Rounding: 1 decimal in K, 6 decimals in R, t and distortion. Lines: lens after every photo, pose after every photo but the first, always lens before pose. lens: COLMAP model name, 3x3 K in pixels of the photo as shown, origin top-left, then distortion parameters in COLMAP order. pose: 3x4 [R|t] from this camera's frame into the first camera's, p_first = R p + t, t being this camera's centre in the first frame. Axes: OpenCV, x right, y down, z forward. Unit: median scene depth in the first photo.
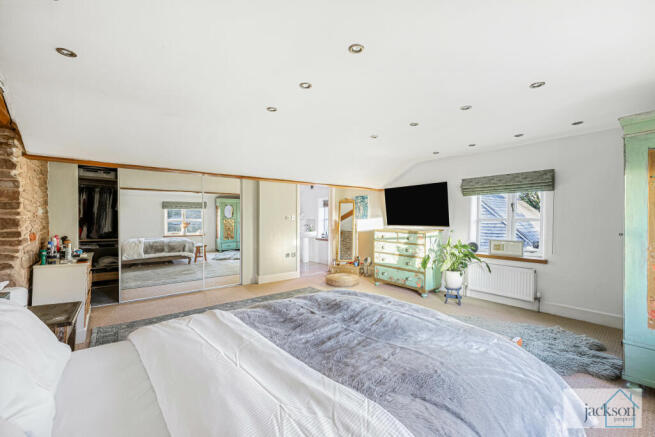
lens RADIAL K [[261.2, 0, 327.9], [0, 261.2, 219.5], [0, 0, 1]] dist [0.002267, 0.000040]
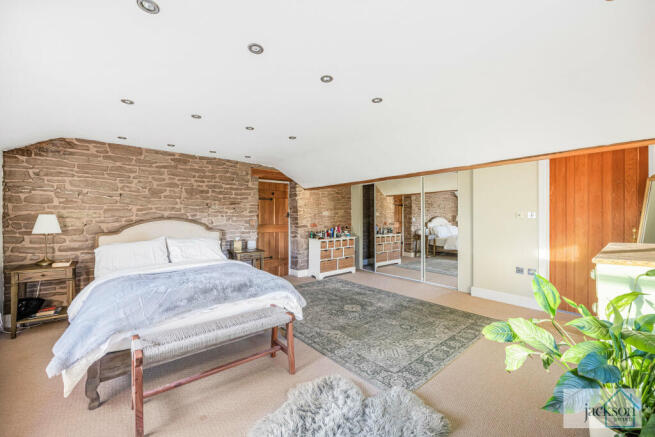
lens RADIAL K [[261.2, 0, 328.0], [0, 261.2, 216.9], [0, 0, 1]] dist [0.002267, 0.000040]
pose [[0.009847, 0.002656, -0.999948, 0.586898], [0.005660, 0.999980, 0.002712, -0.006582], [0.999935, -0.005687, 0.009832, 0.575933]]
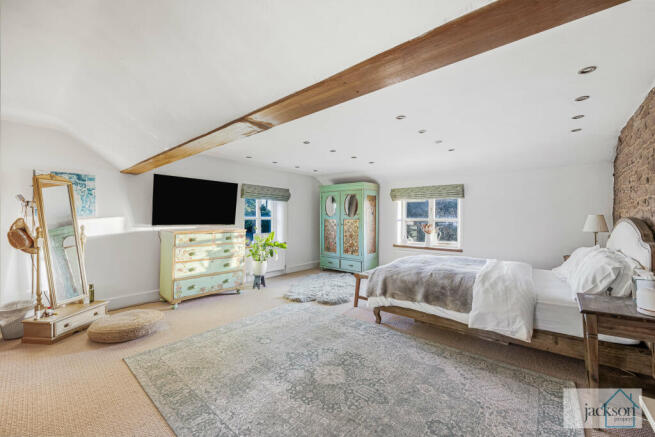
lens RADIAL K [[261.2, 0, 328.3], [0, 261.2, 219.8], [0, 0, 1]] dist [0.002267, 0.000040]
pose [[-0.172623, -0.005217, 0.984974, -0.619731], [-0.004057, 0.999981, 0.004585, 0.000538], [-0.984980, -0.003204, -0.172641, 0.733704]]
